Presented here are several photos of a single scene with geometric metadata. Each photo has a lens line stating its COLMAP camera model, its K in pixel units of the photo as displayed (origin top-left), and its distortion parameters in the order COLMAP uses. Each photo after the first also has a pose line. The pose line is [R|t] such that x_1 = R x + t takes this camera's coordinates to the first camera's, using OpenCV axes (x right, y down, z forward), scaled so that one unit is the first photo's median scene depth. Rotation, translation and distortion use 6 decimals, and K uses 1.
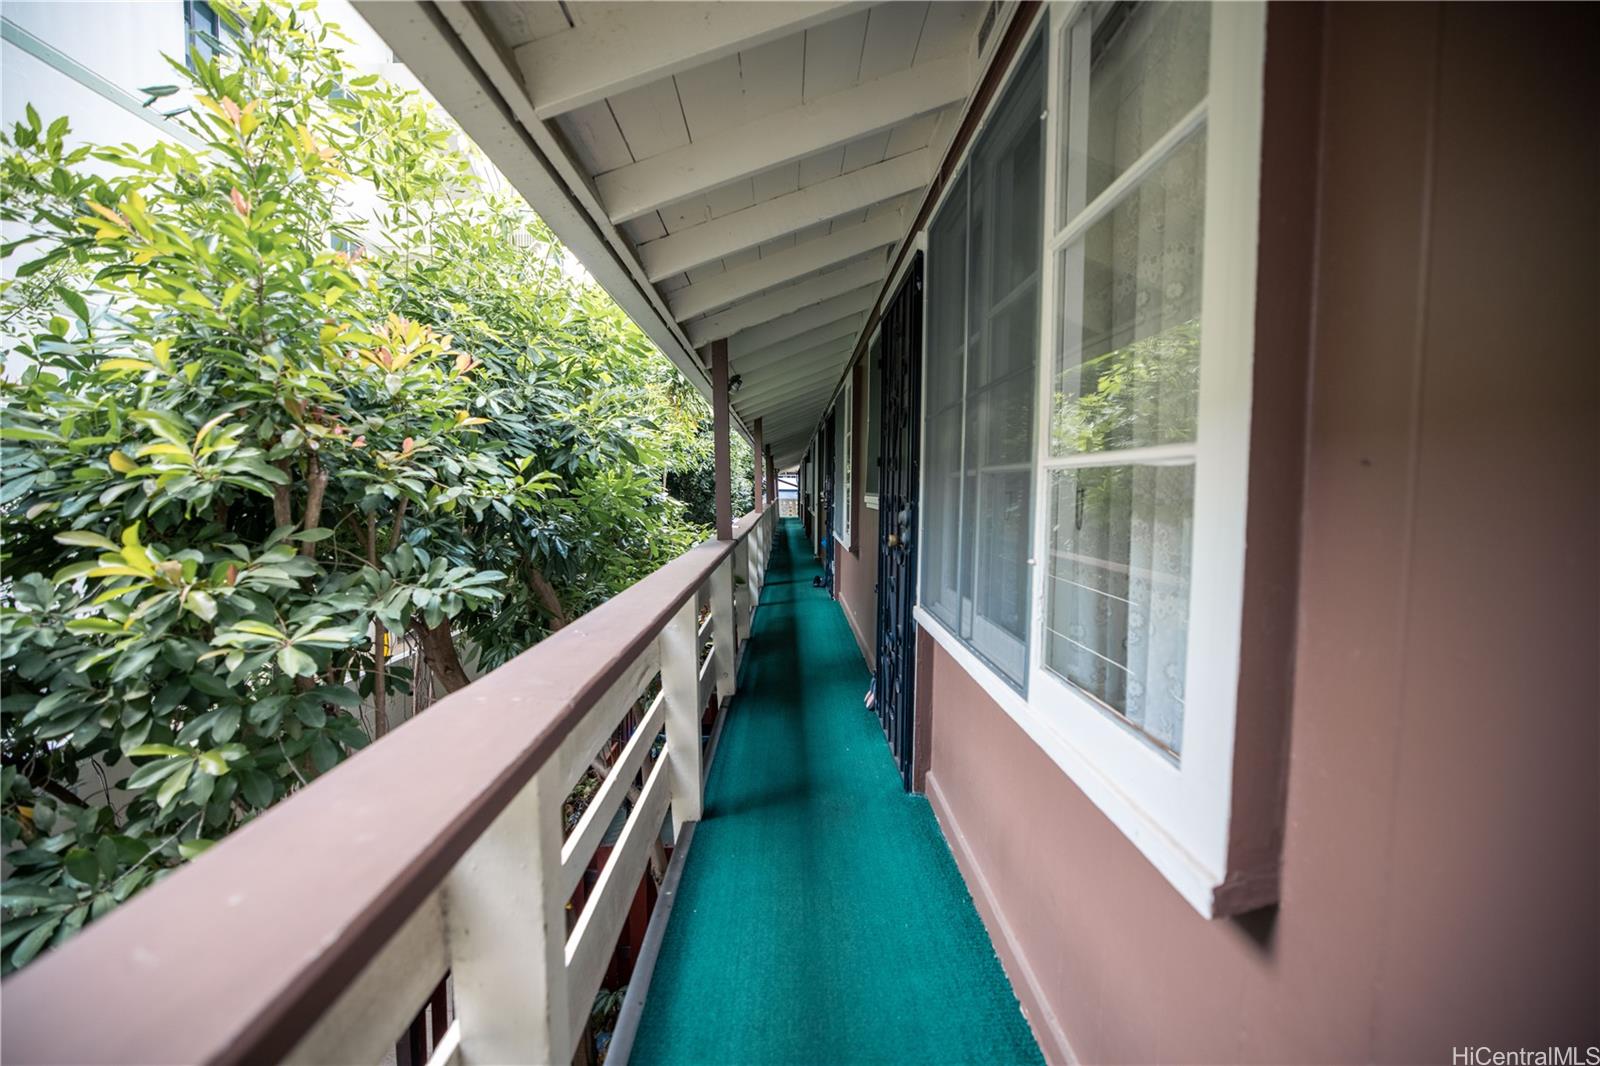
lens RADIAL K [[689.6, 0, 796.1], [0, 689.6, 532.4], [0, 0, 1]] dist [-0.049993, 0.020867]
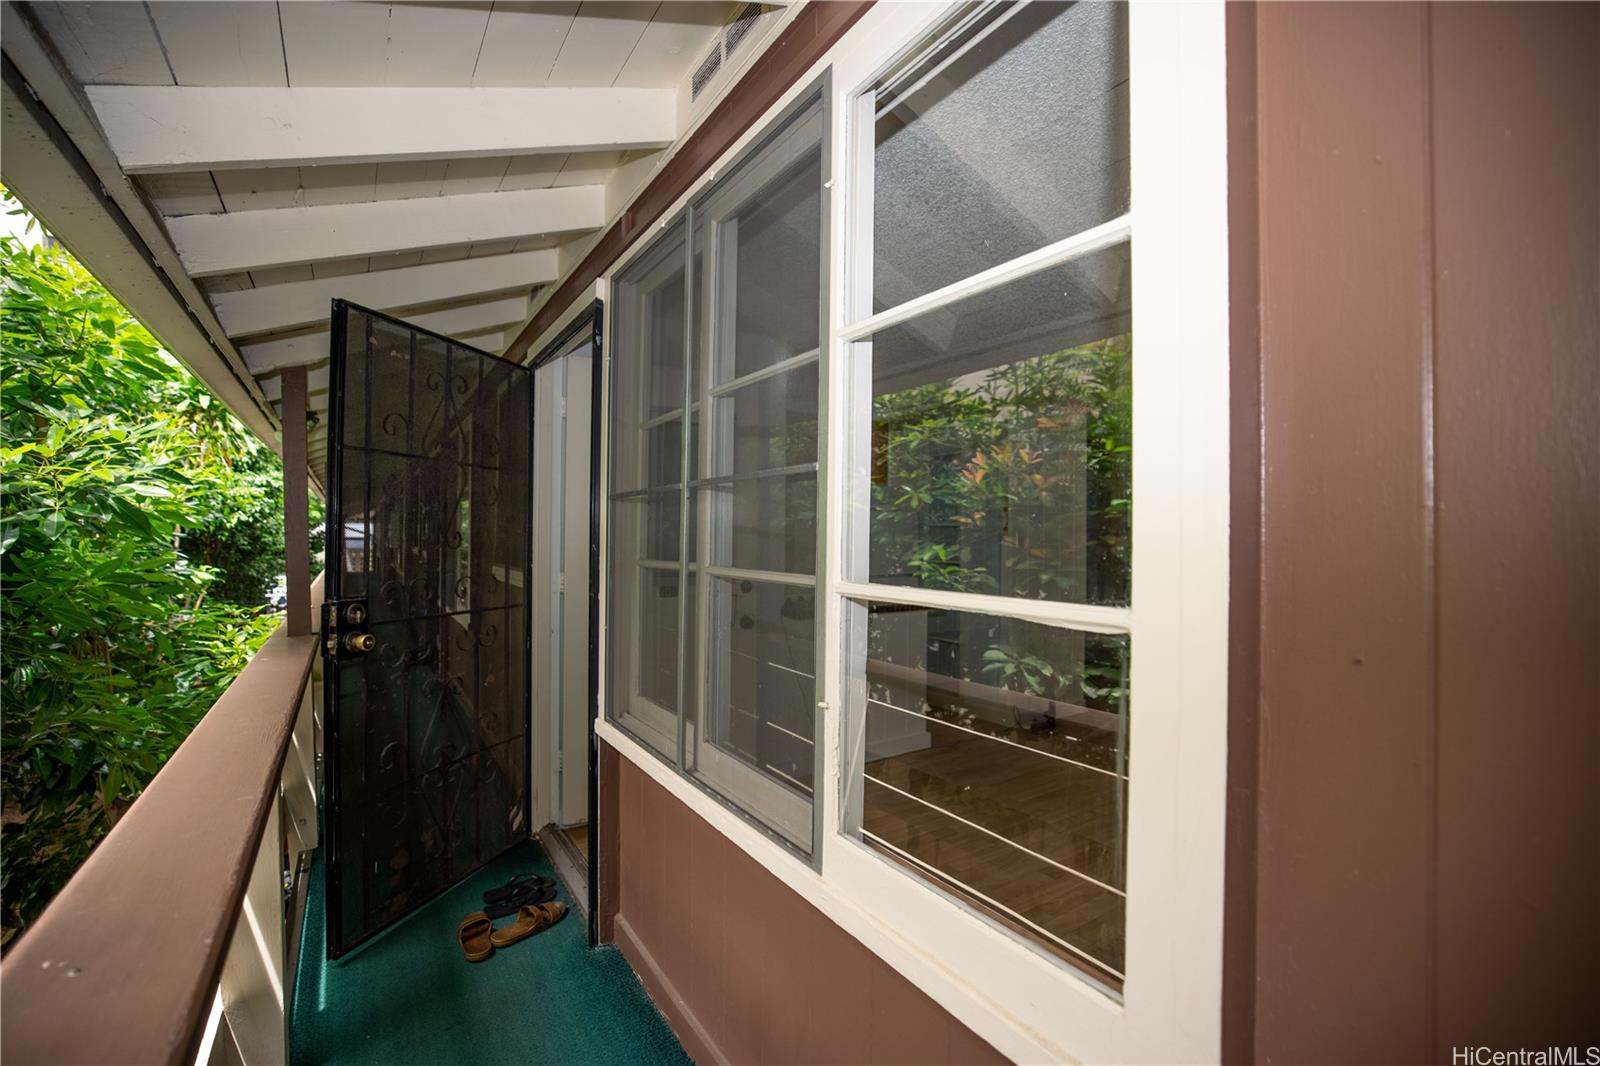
lens RADIAL K [[689.6, 0, 796.1], [0, 689.6, 532.4], [0, 0, 1]] dist [-0.049993, 0.020867]
pose [[0.842665, -0.000940, 0.538438, -0.067417], [0.035545, 0.997914, -0.053886, -0.062687], [-0.537264, 0.064547, 0.840940, 0.156887]]
